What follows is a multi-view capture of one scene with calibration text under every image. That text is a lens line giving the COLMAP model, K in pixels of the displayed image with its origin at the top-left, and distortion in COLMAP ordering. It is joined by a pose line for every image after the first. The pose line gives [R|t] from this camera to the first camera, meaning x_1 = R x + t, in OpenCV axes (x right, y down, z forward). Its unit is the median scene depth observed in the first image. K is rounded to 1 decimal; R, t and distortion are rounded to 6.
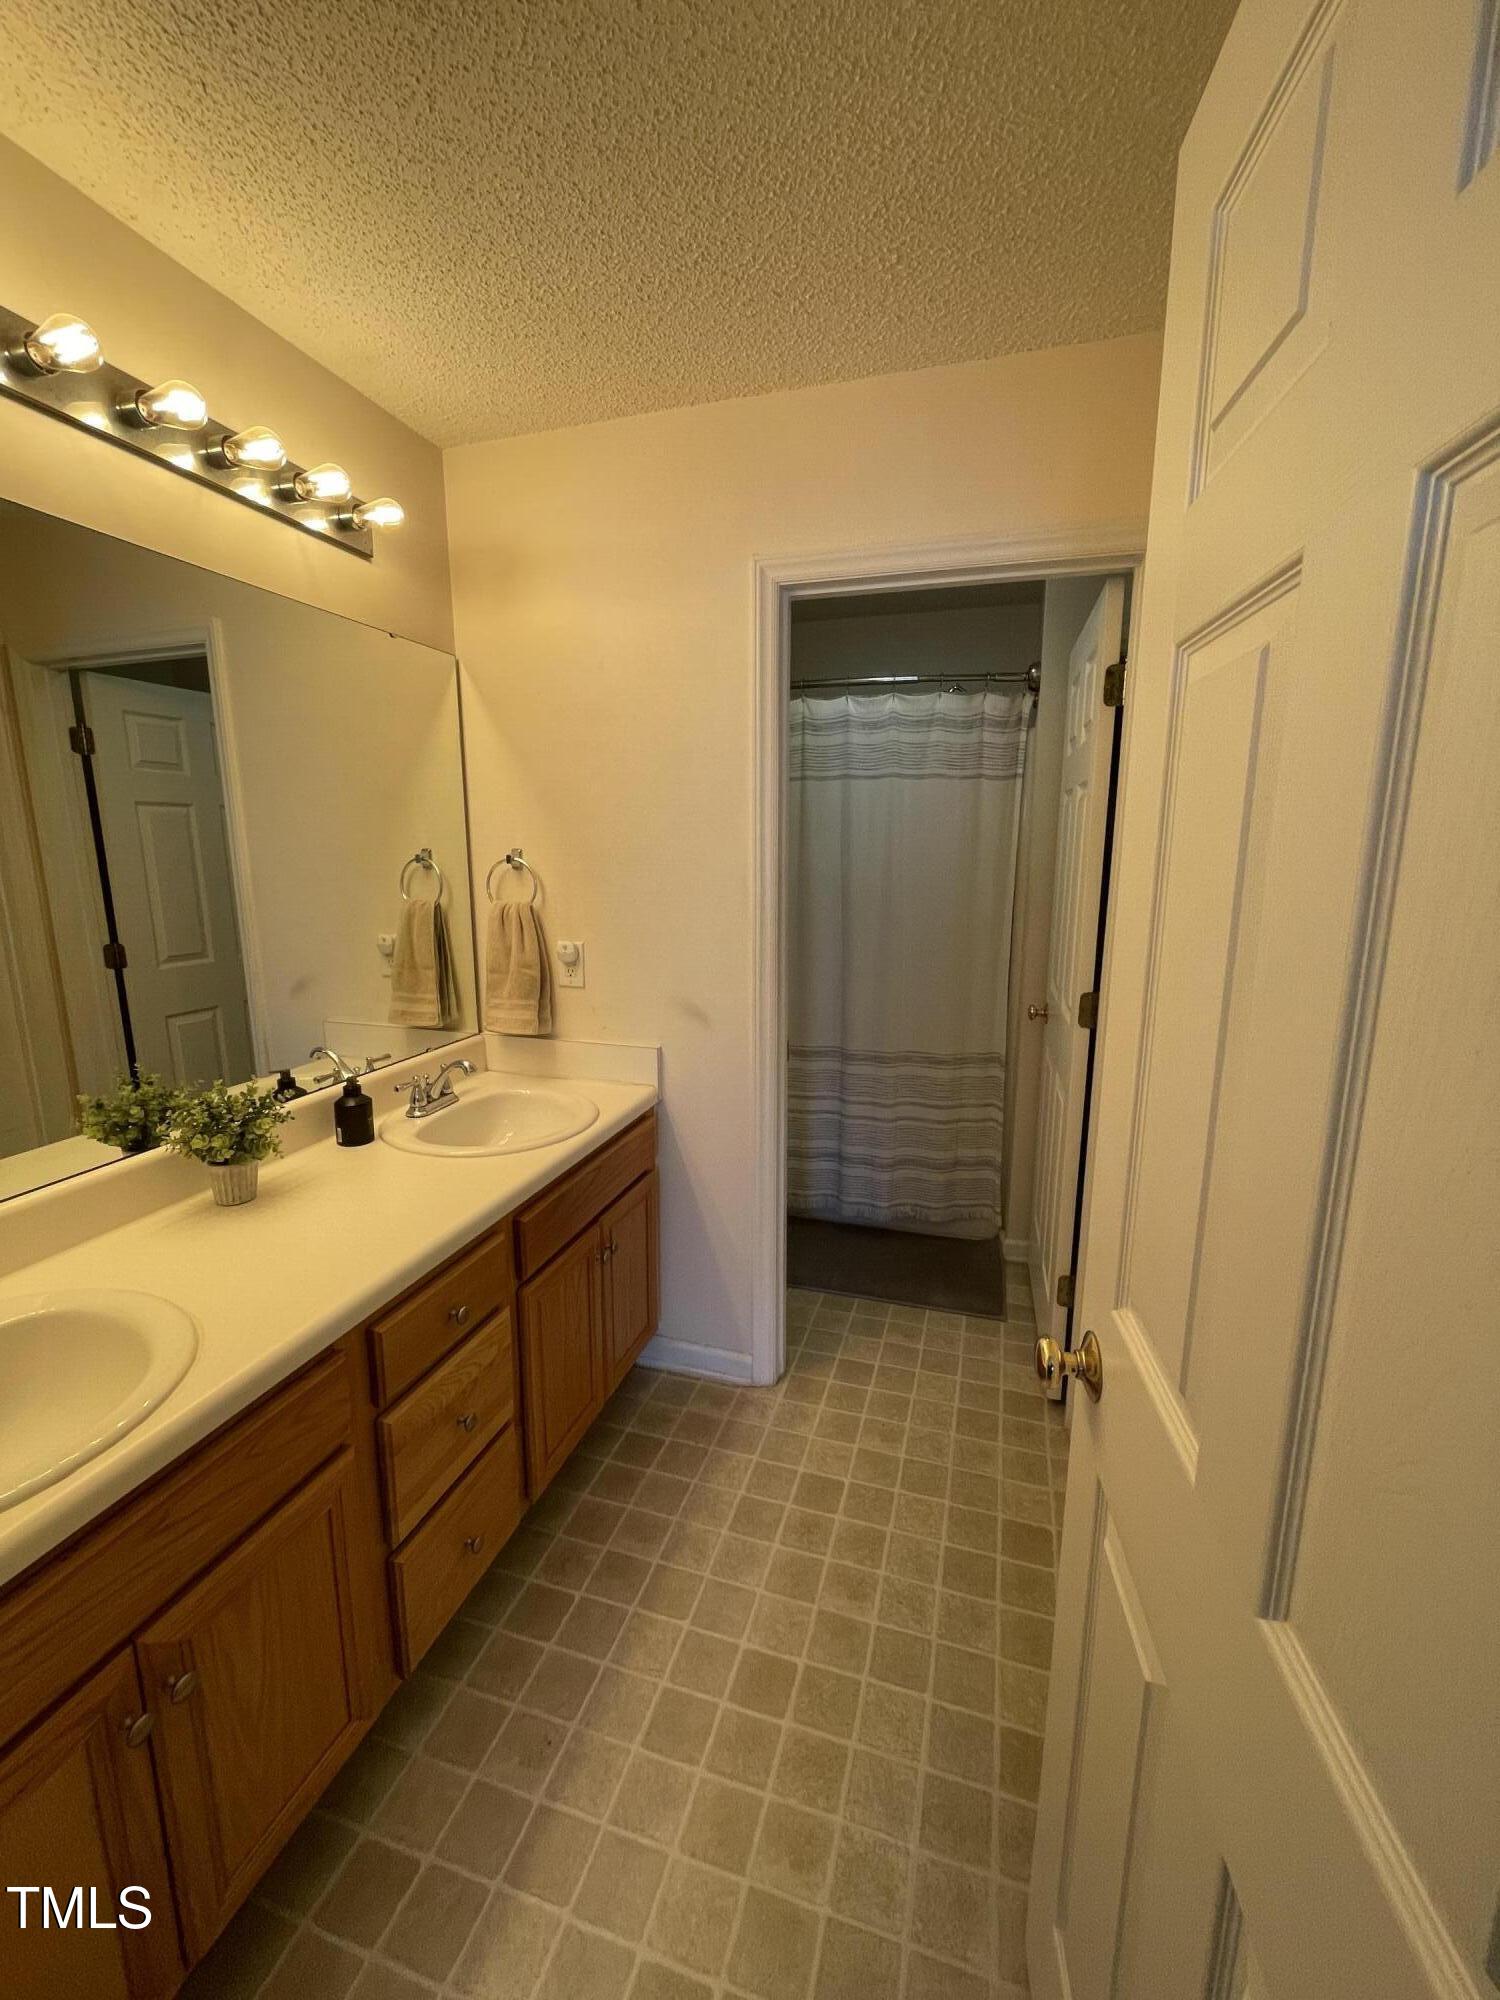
lens RADIAL K [[809.2, 0, 741.7], [0, 809.2, 1001.0], [0, 0, 1]] dist [-0.003628, -0.000383]
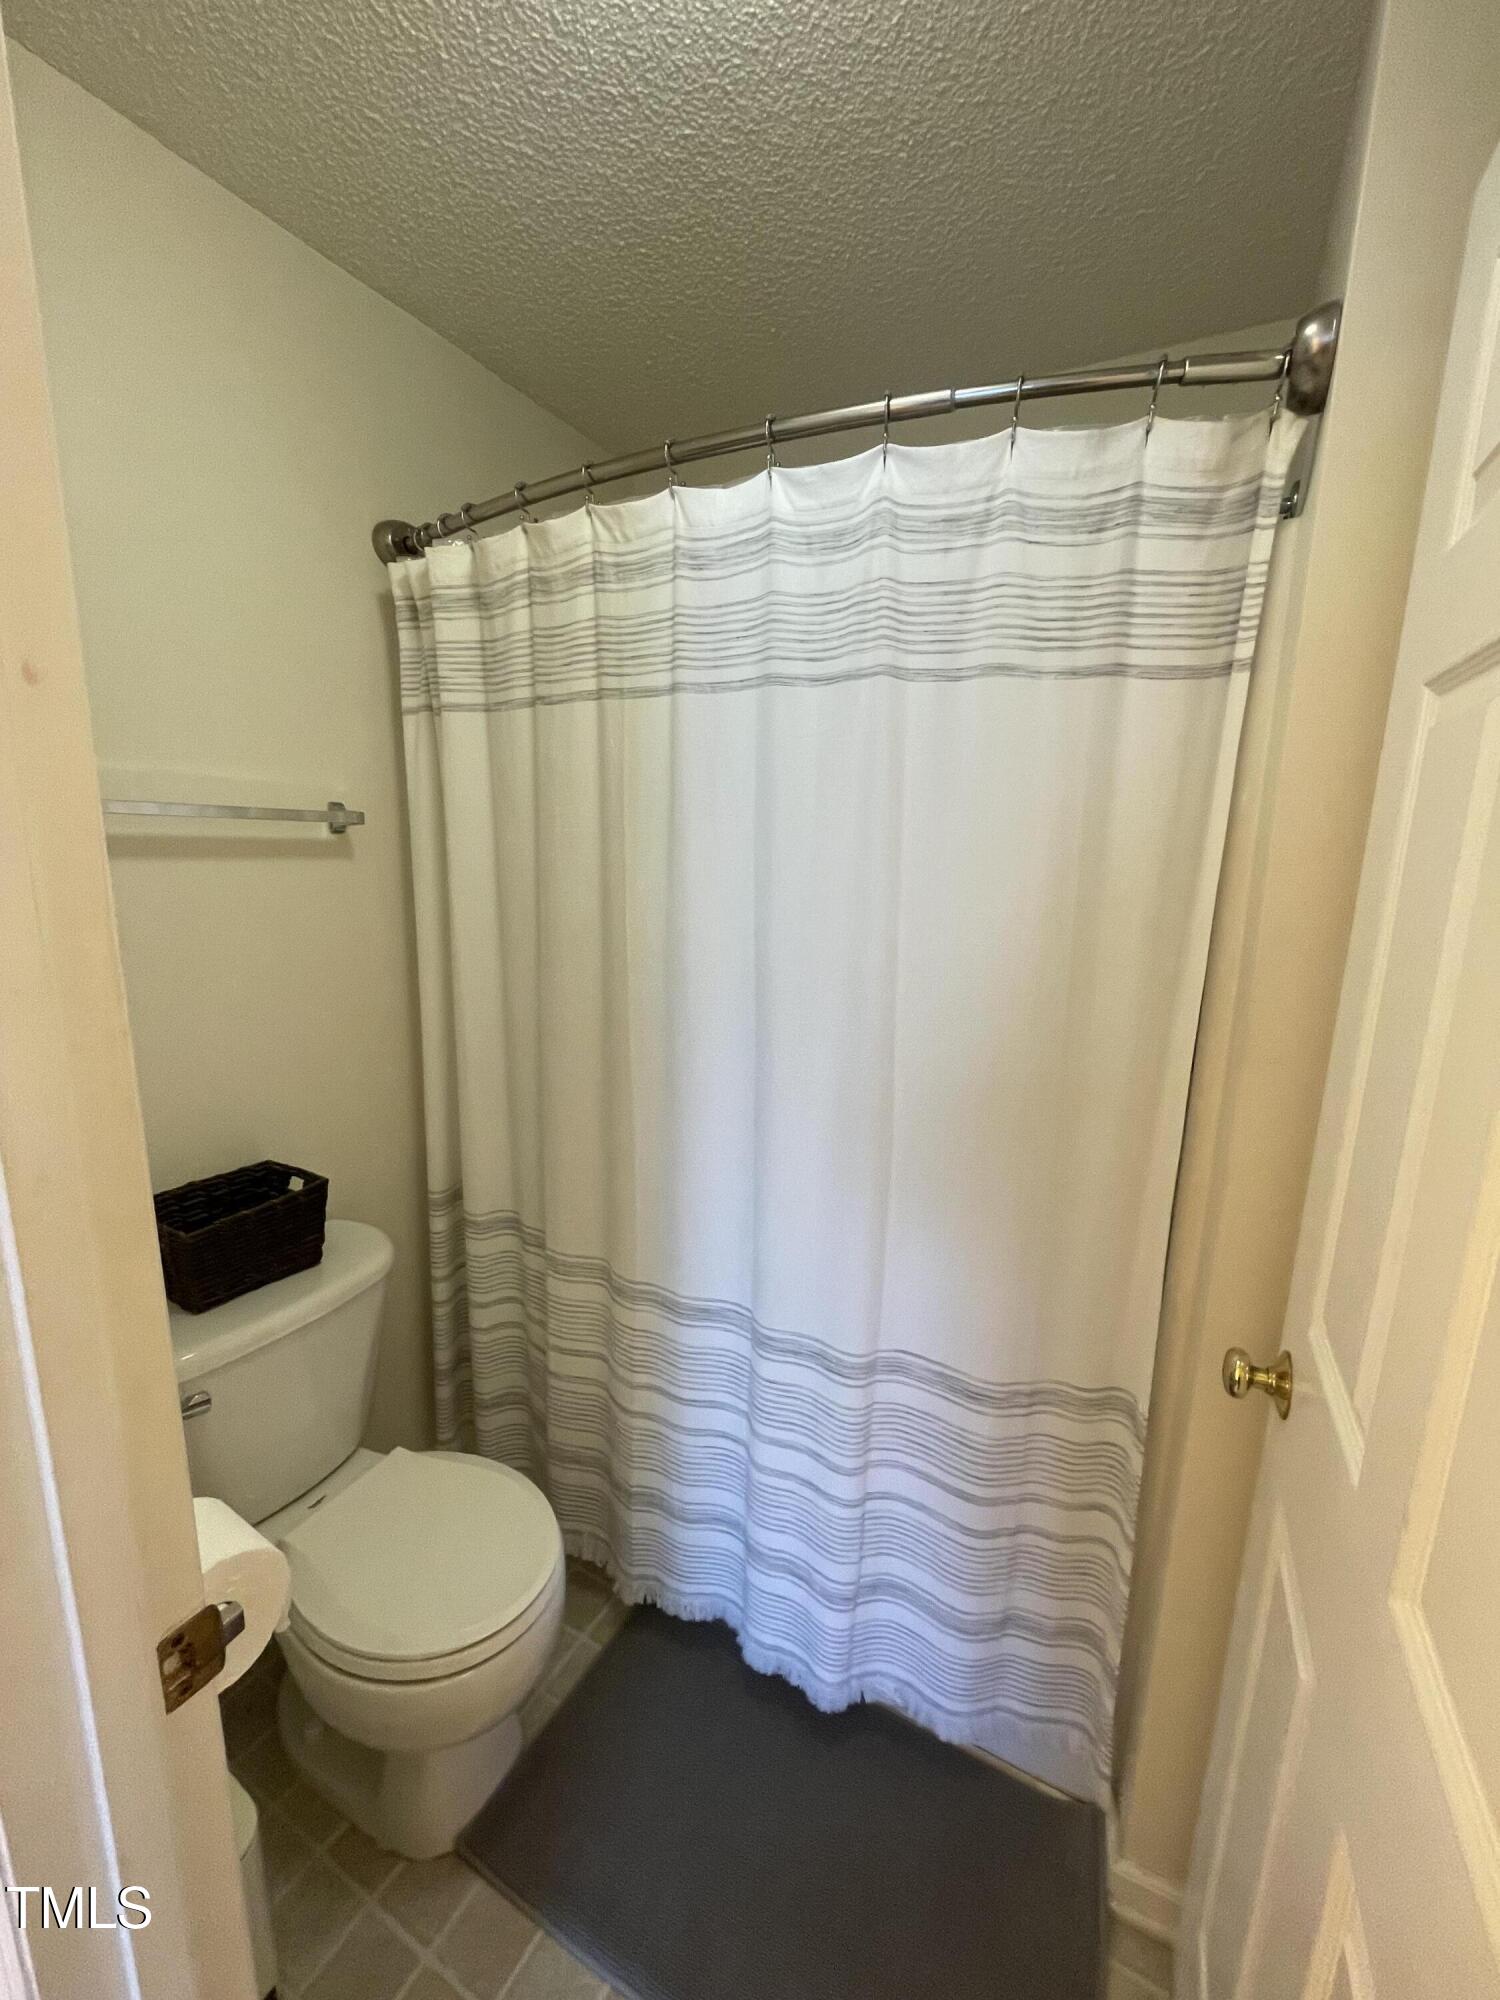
lens RADIAL K [[809.2, 0, 741.7], [0, 809.2, 1001.0], [0, 0, 1]] dist [-0.003628, -0.000383]
pose [[0.979414, 0.063402, -0.191649, 0.207605], [-0.062669, 0.997985, 0.009890, -0.124218], [0.191890, 0.002324, 0.981414, 0.615554]]
